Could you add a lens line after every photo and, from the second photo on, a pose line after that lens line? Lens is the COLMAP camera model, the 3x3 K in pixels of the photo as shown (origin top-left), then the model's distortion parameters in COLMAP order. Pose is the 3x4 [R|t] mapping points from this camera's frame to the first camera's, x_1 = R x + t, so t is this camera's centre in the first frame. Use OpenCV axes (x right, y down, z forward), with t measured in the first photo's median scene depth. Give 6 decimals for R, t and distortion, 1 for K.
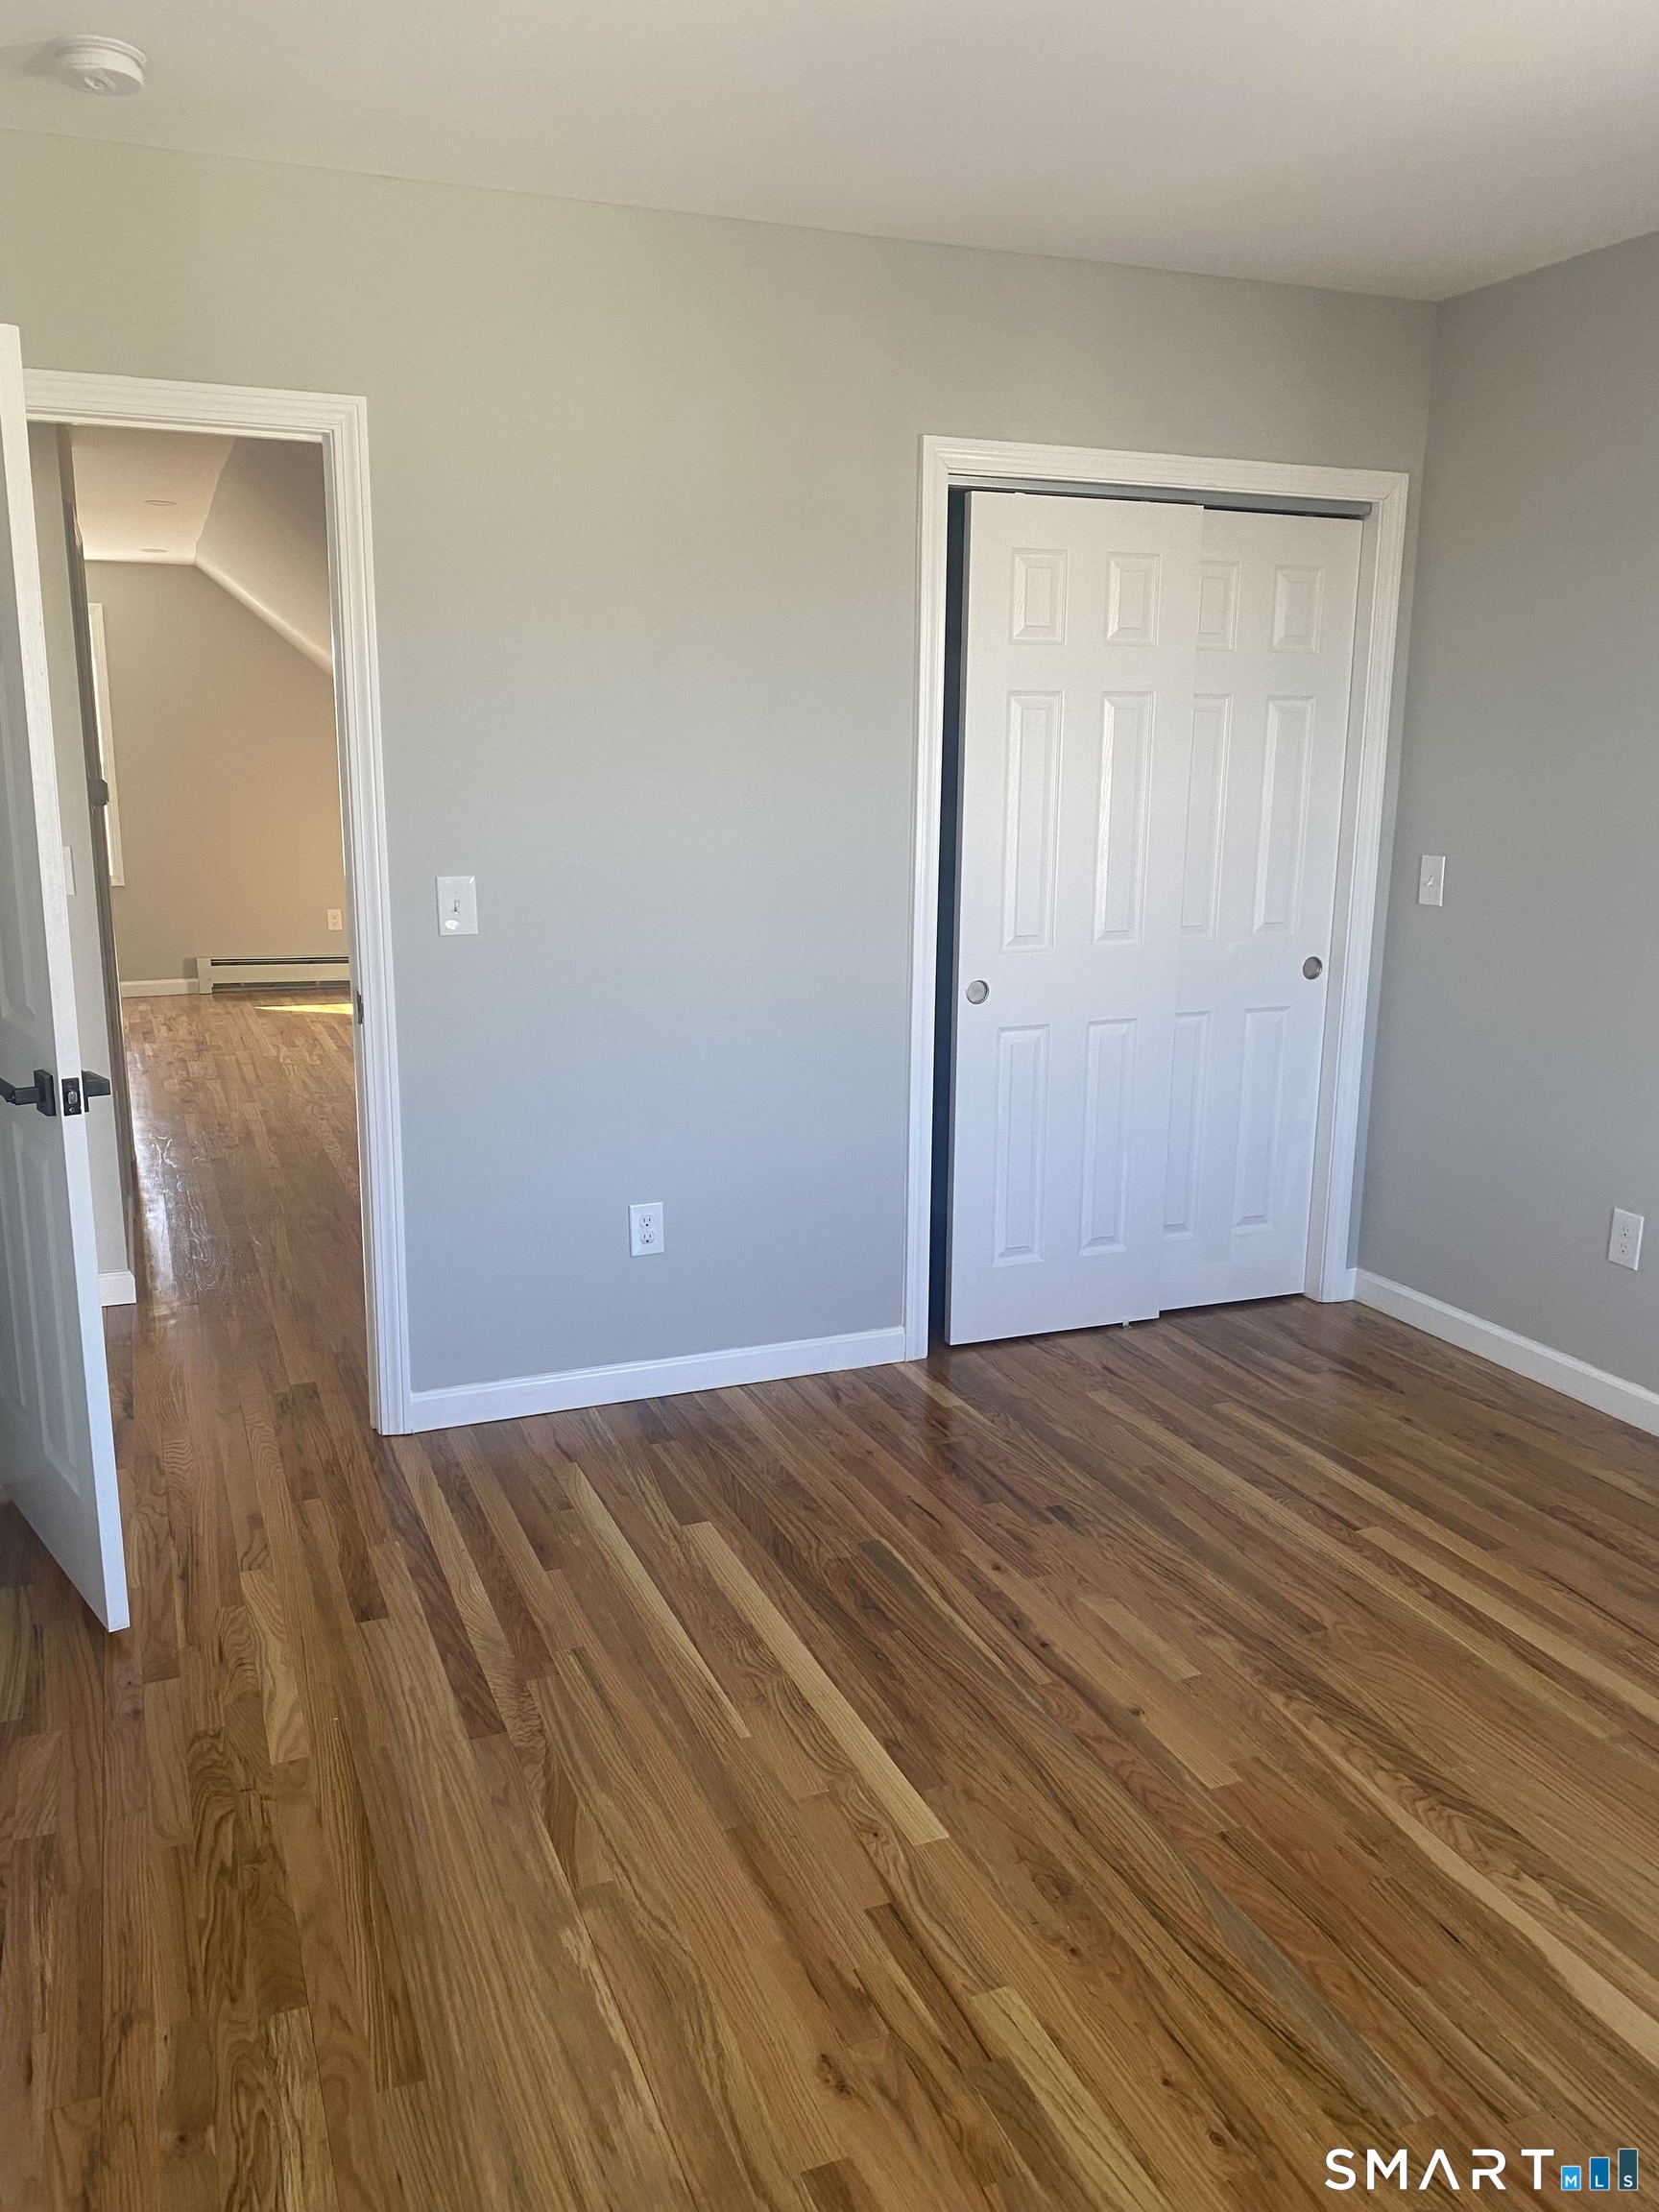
lens RADIAL K [[1680.5, 0, 829.0], [0, 1680.5, 1101.3], [0, 0, 1]] dist [0.009561, -0.001202]
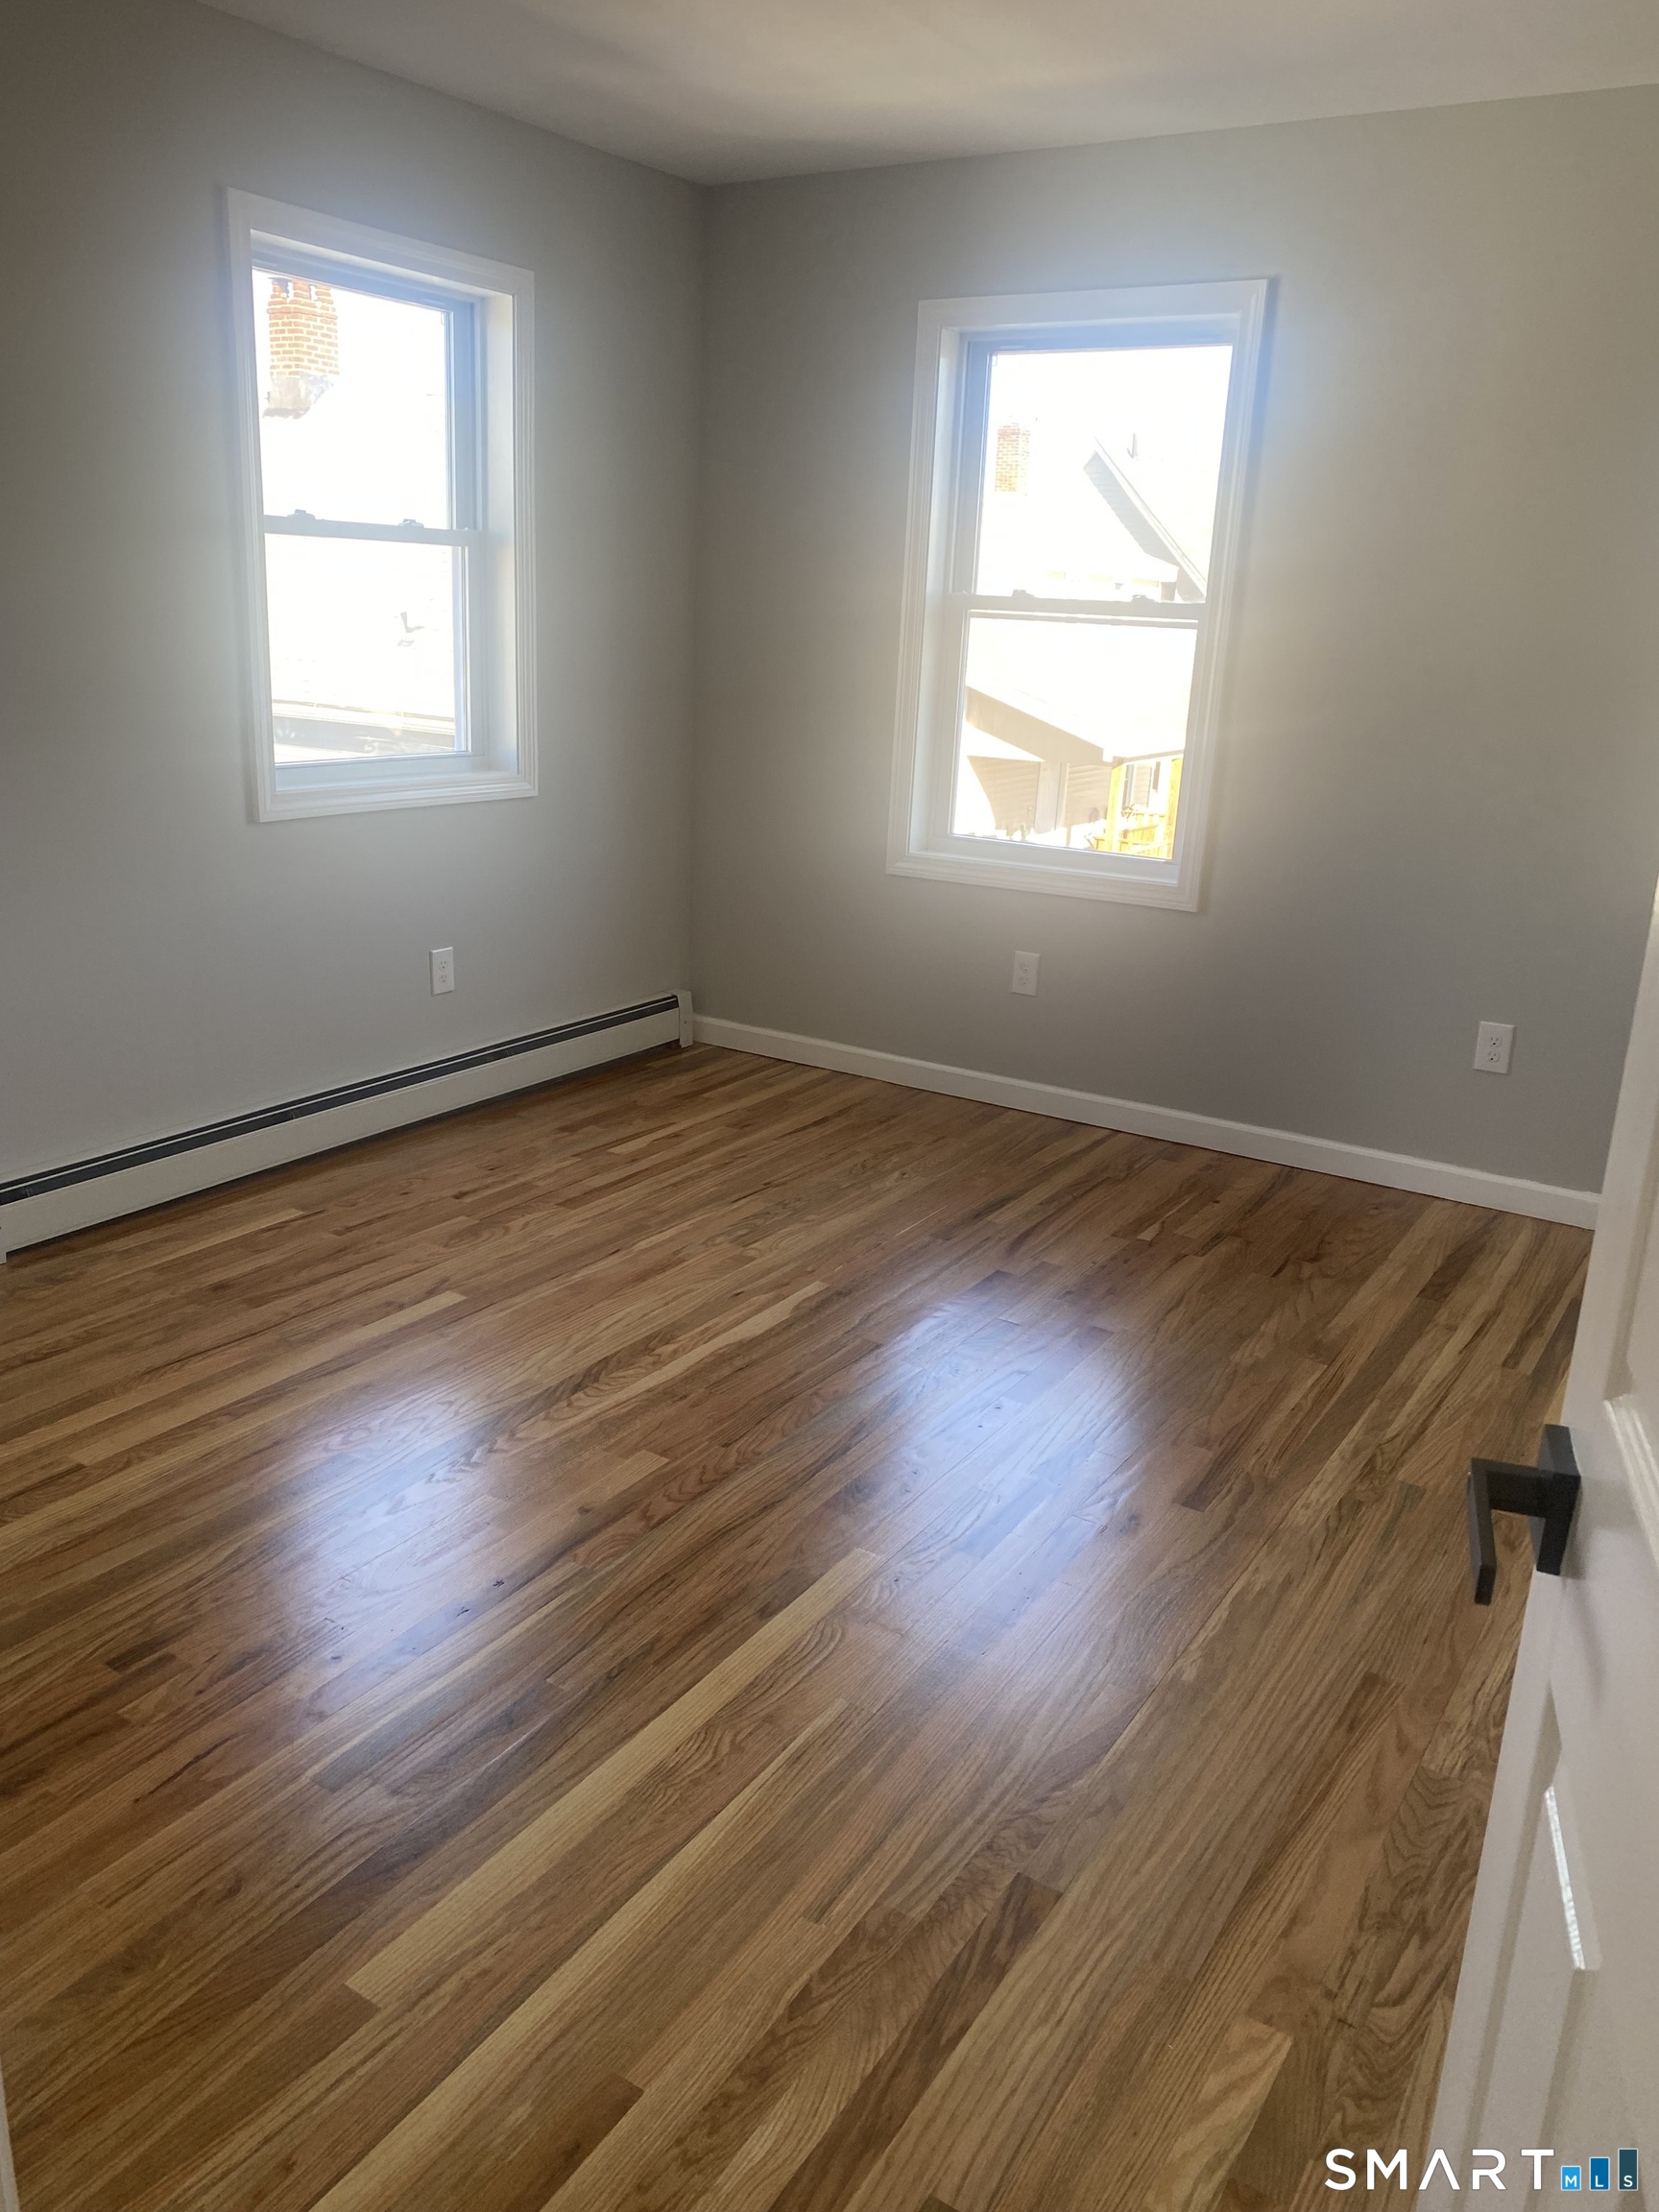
lens RADIAL K [[1680.5, 0, 828.0], [0, 1680.5, 1104.4], [0, 0, 1]] dist [0.009561, -0.001202]
pose [[-0.569752, -0.270529, 0.776013, -0.660703], [0.124656, 0.904891, 0.406981, -0.269571], [-0.812307, 0.328613, -0.481841, 1.367649]]
